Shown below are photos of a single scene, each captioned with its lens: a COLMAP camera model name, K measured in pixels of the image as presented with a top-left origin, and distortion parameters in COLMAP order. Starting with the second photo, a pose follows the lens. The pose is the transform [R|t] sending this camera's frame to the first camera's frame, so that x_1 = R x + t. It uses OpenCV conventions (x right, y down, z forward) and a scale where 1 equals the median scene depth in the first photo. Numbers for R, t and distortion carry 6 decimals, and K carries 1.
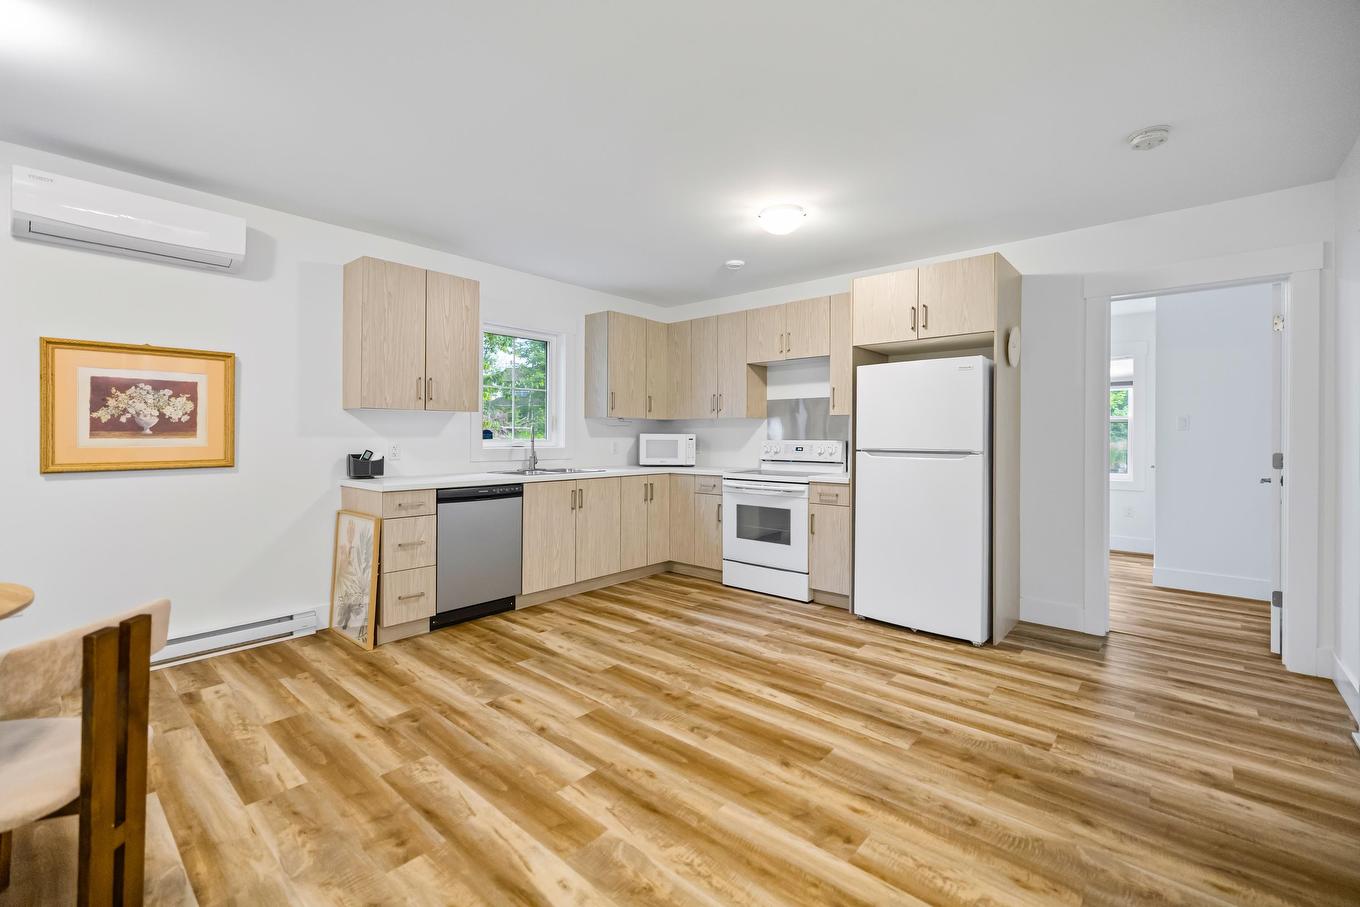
lens RADIAL K [[583.0, 0, 678.7], [0, 583.0, 443.5], [0, 0, 1]] dist [-0.000024, 0.000031]
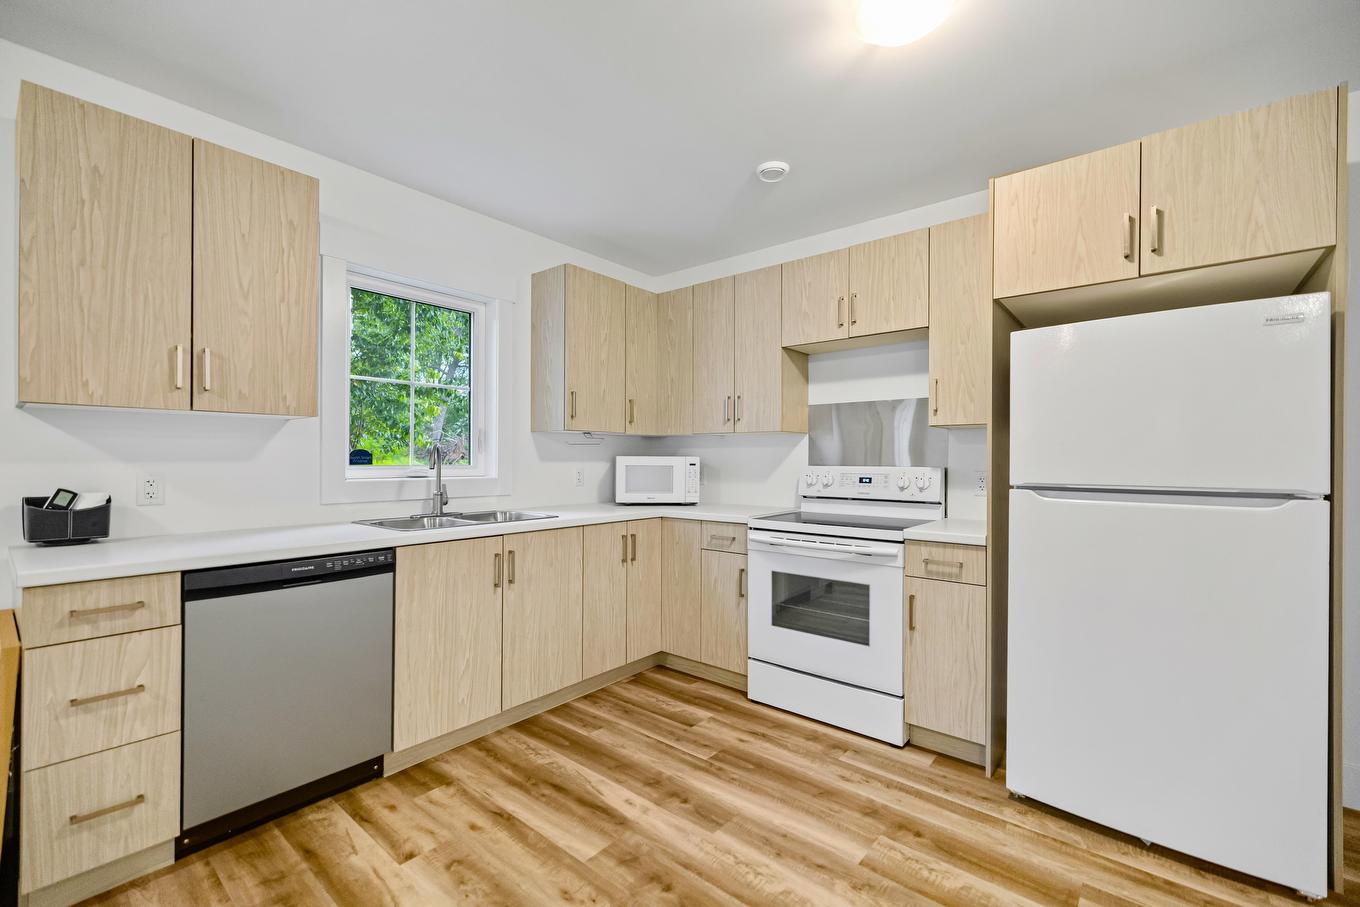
lens RADIAL K [[583.0, 0, 679.8], [0, 583.0, 466.2], [0, 0, 1]] dist [-0.000024, 0.000031]
pose [[0.999611, -0.000630, 0.027865, -0.015933], [0.000601, 0.999999, 0.001053, -0.007586], [-0.027866, -0.001036, 0.999611, 0.426480]]
